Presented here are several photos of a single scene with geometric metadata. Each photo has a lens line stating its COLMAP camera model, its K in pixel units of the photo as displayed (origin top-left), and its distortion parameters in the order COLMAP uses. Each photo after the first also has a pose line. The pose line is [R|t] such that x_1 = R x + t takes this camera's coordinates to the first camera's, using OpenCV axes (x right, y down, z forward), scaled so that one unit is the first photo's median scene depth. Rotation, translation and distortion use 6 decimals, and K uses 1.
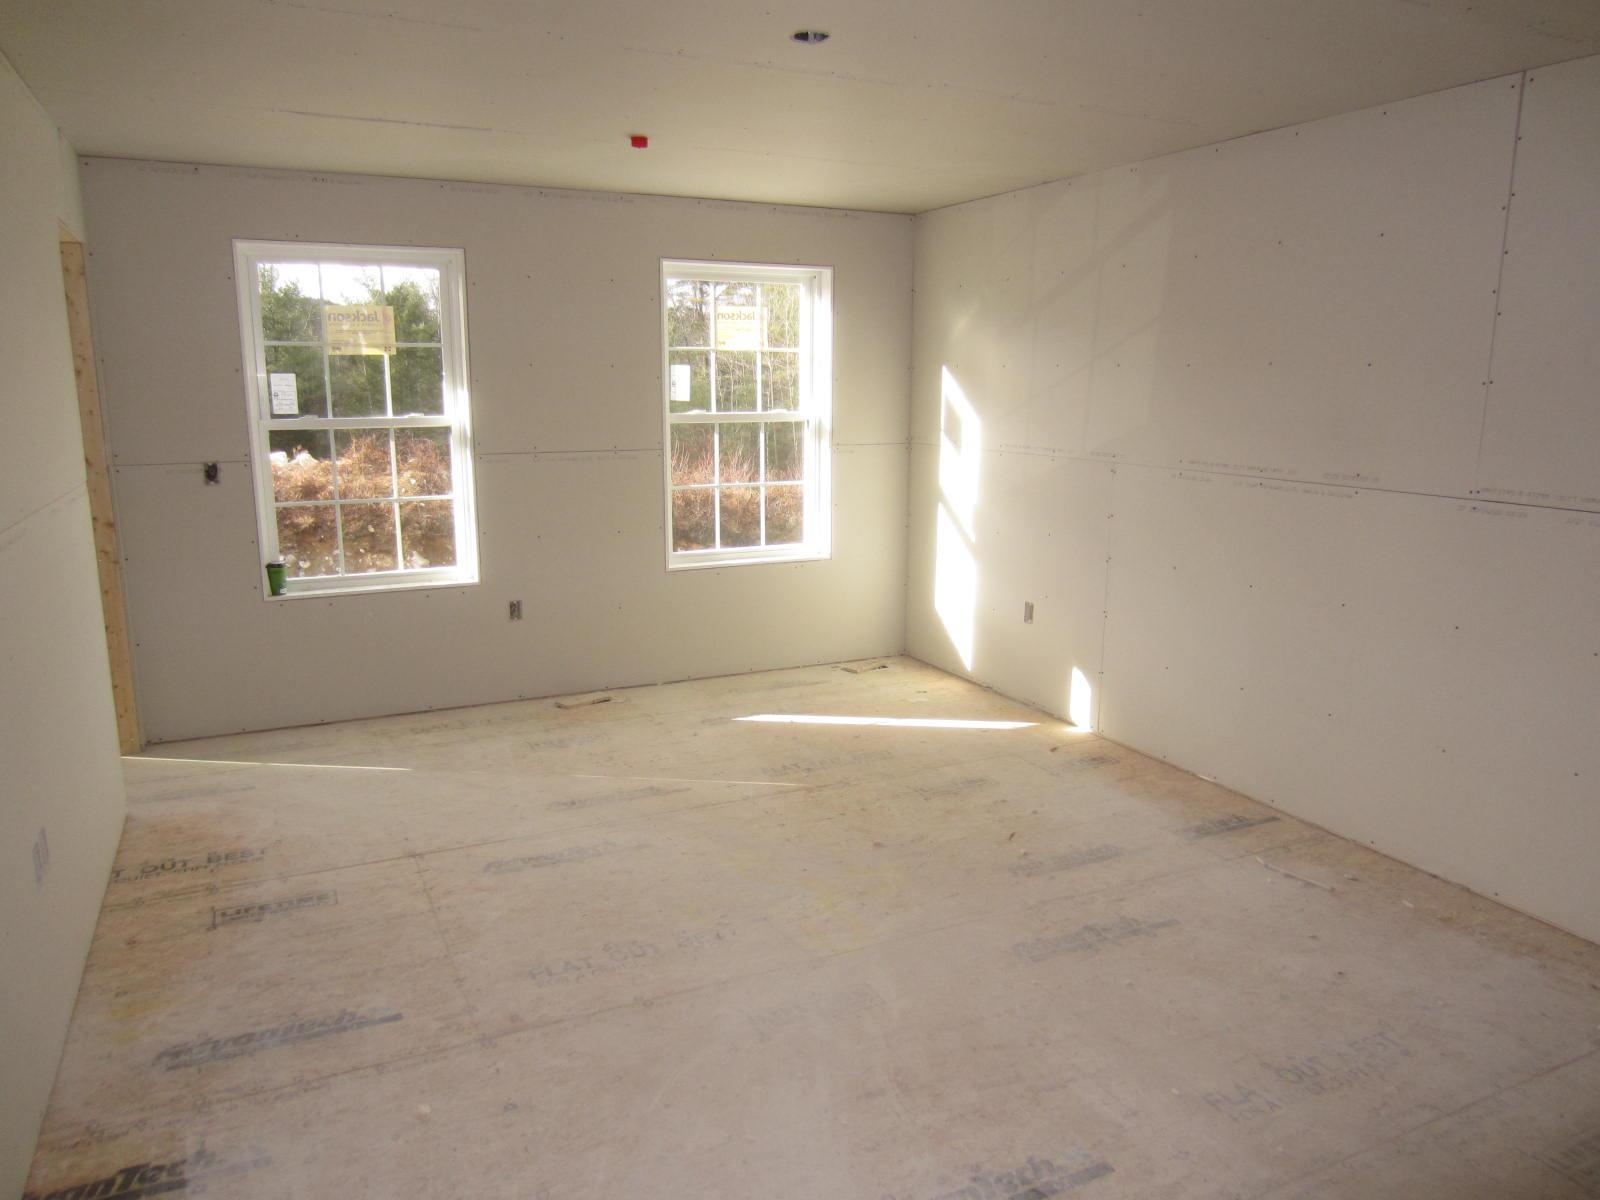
lens RADIAL K [[1130.5, 0, 803.9], [0, 1130.5, 607.4], [0, 0, 1]] dist [-0.022036, 0.001715]
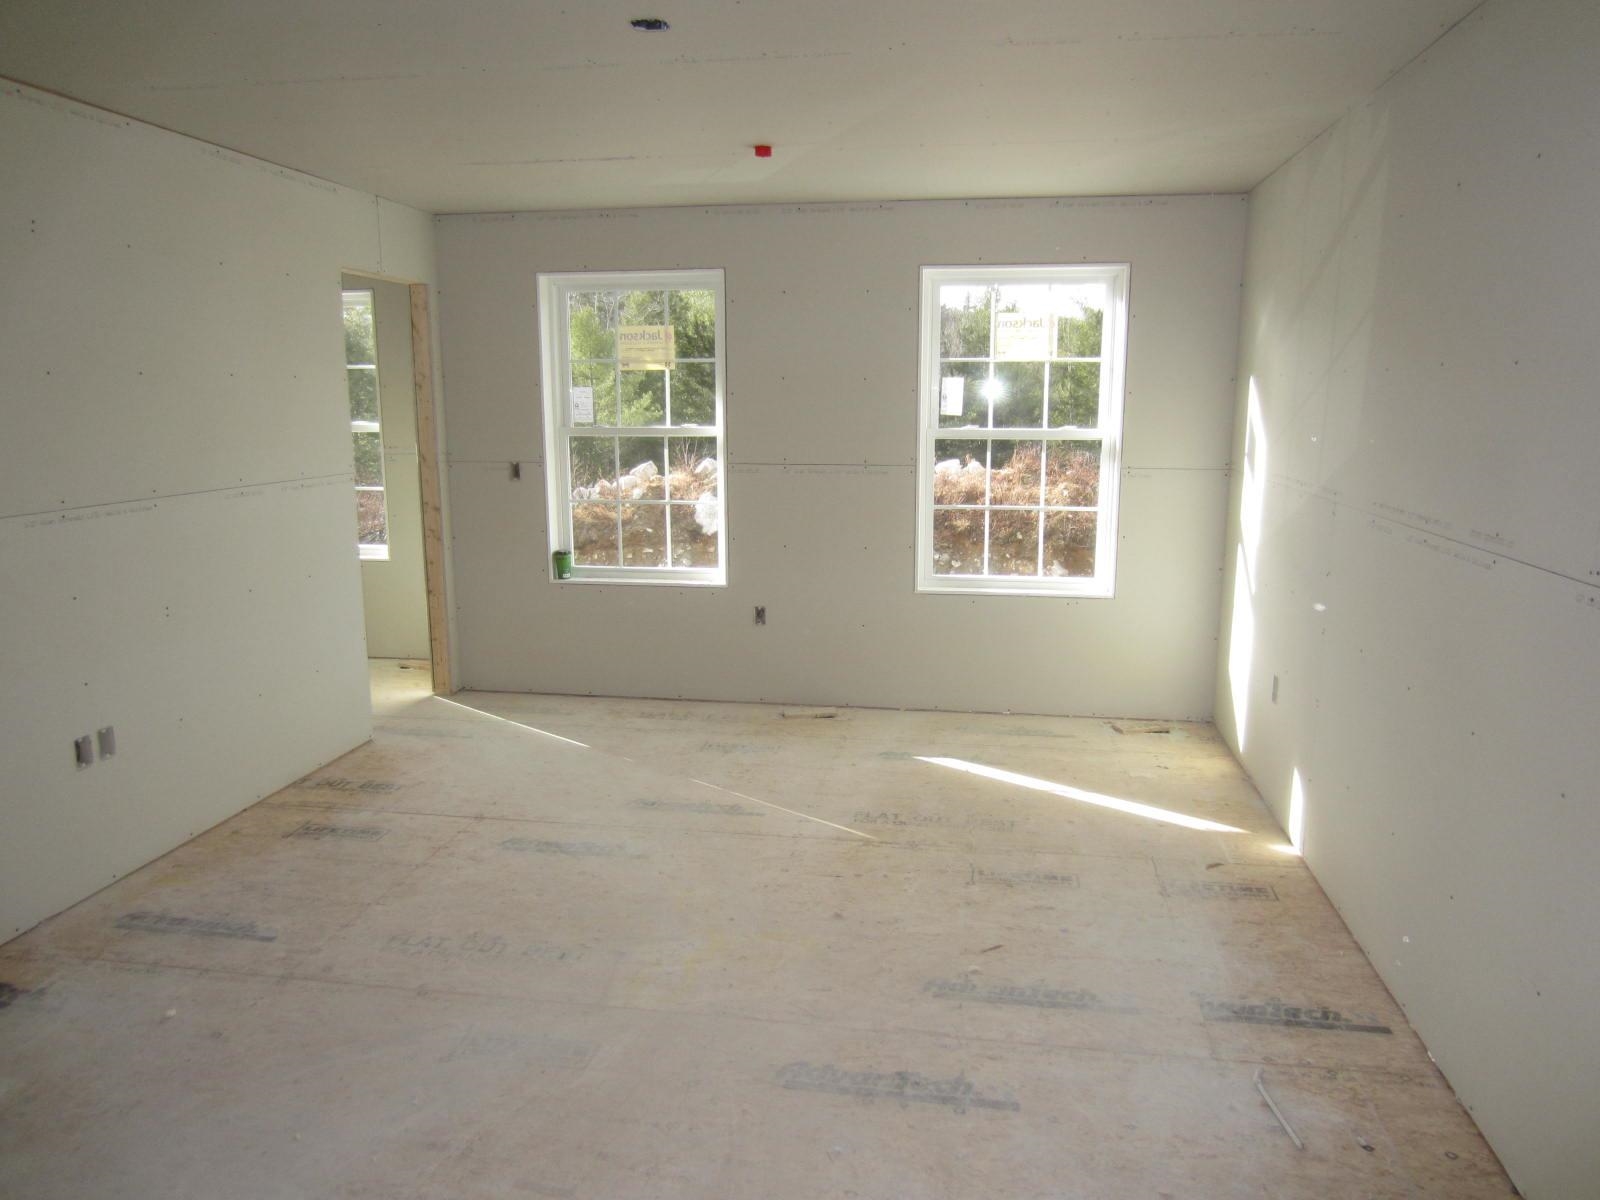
lens RADIAL K [[1130.5, 0, 803.9], [0, 1130.5, 607.4], [0, 0, 1]] dist [-0.022036, 0.001715]
pose [[0.822390, 0.105064, -0.559139, 0.360720], [-0.112002, 0.993466, 0.021940, -0.032710], [0.557791, 0.044582, 0.828783, 0.168371]]
